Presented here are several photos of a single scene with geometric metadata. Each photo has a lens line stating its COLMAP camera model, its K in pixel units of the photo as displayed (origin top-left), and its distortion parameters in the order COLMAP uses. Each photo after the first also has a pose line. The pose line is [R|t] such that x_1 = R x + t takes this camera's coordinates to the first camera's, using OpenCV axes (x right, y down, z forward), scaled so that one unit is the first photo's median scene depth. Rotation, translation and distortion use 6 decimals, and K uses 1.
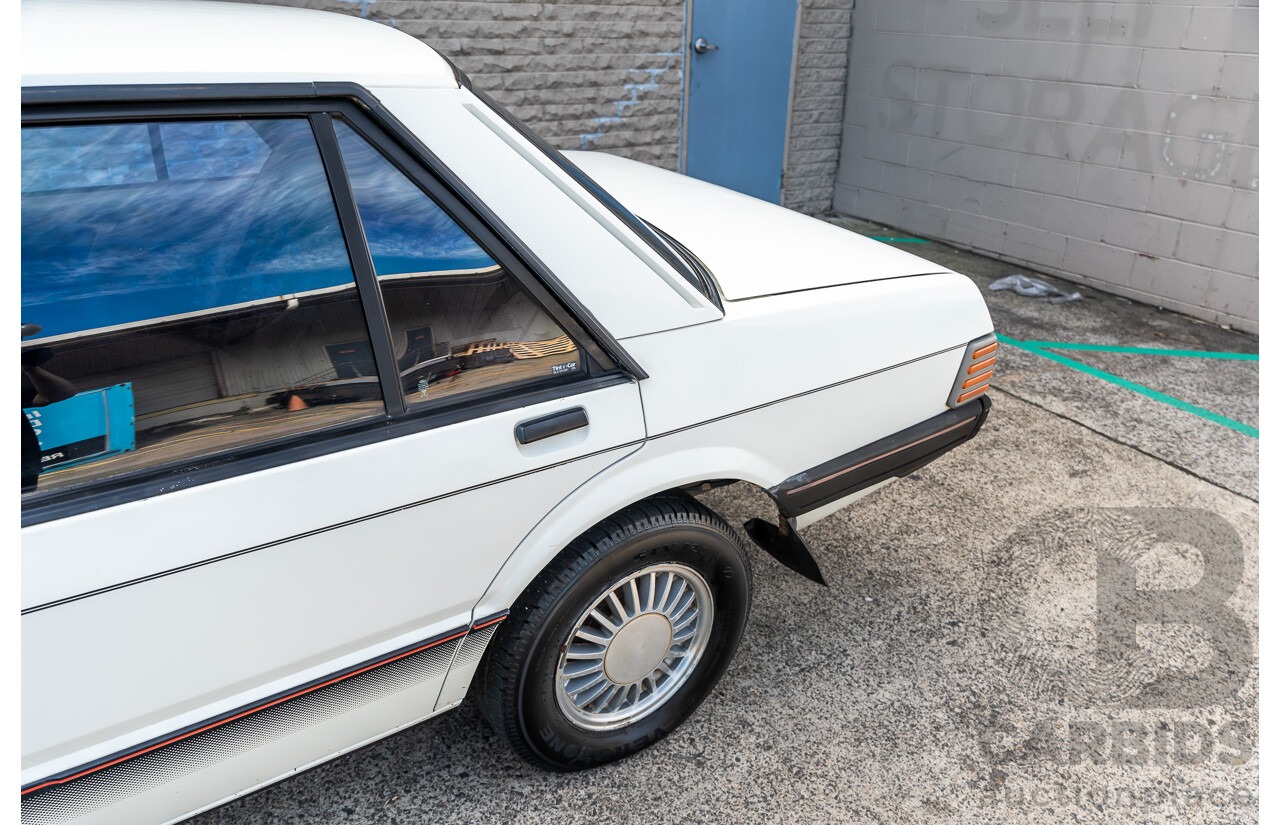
lens RADIAL K [[960.2, 0, 641.0], [0, 960.2, 425.7], [0, 0, 1]] dist [0.001908, -0.002743]
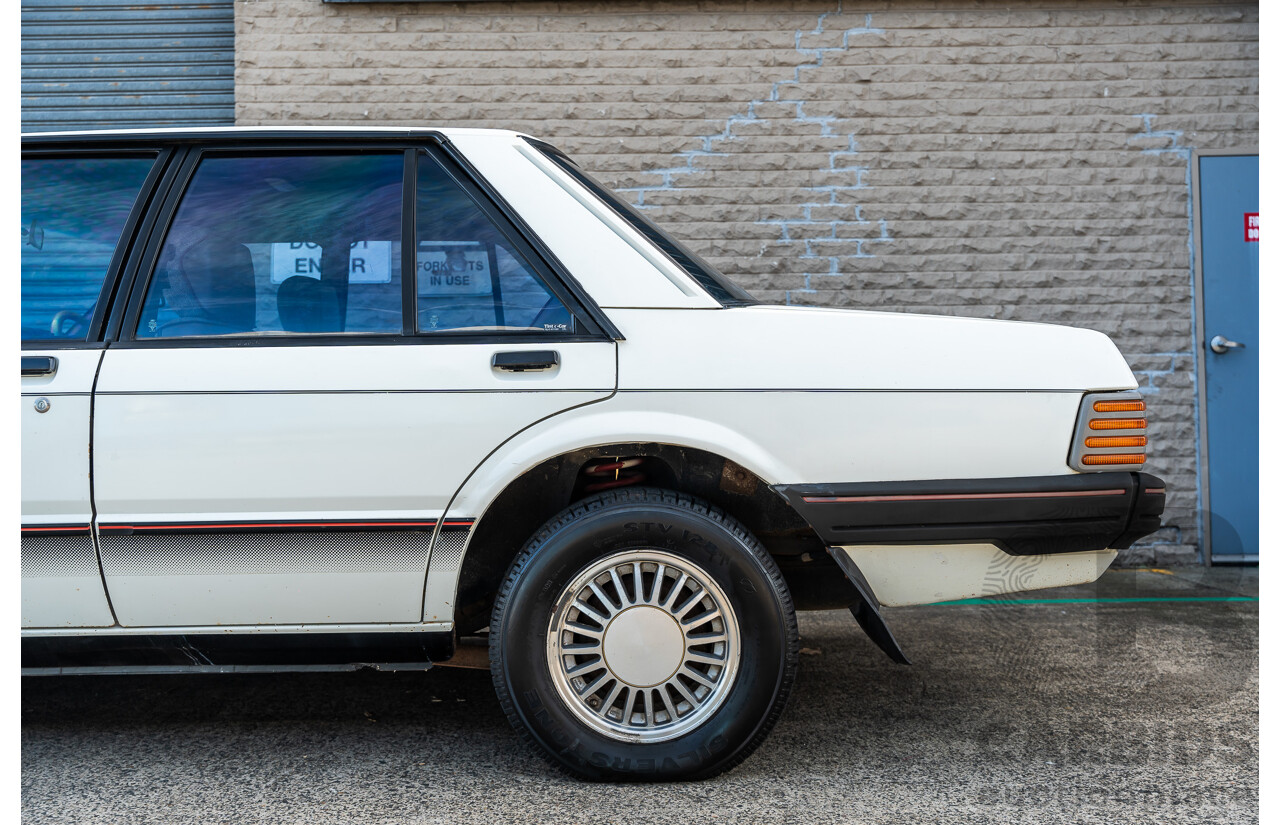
lens RADIAL K [[1198.5, 0, 639.0], [0, 1198.5, 425.8], [0, 0, 1]] dist [0.012069, 0.000000]
pose [[0.816949, -0.053322, -0.574239, 0.261590], [-0.208978, 0.900674, -0.380939, 0.182579], [0.537515, 0.431211, 0.724662, 0.000356]]
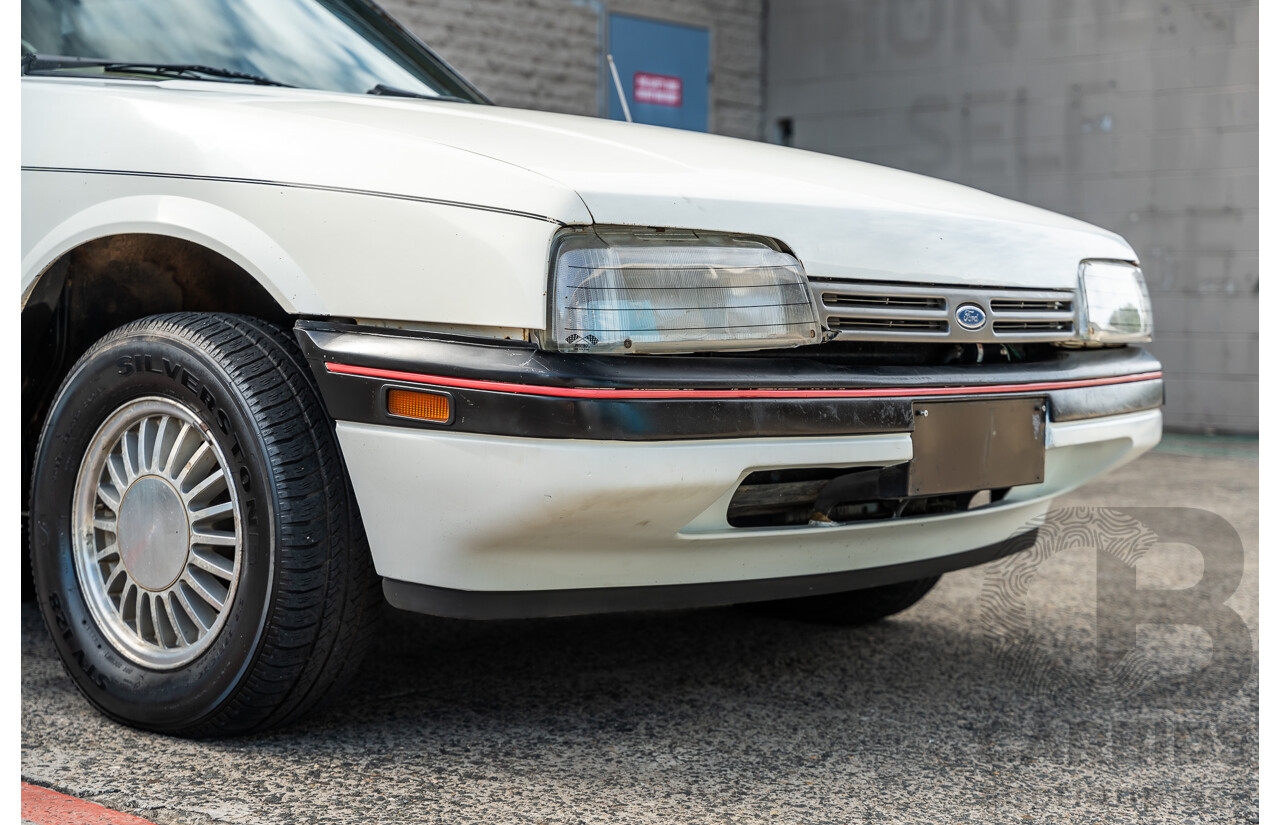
lens RADIAL K [[2141.9, 0, 628.7], [0, 2141.9, 445.5], [0, 0, 1]] dist [0.058622, 0.000000]
pose [[0.967702, -0.030392, 0.250259, -0.452490], [0.117007, 0.933451, -0.339085, 0.516168], [-0.223299, 0.357415, 0.906858, -0.749658]]
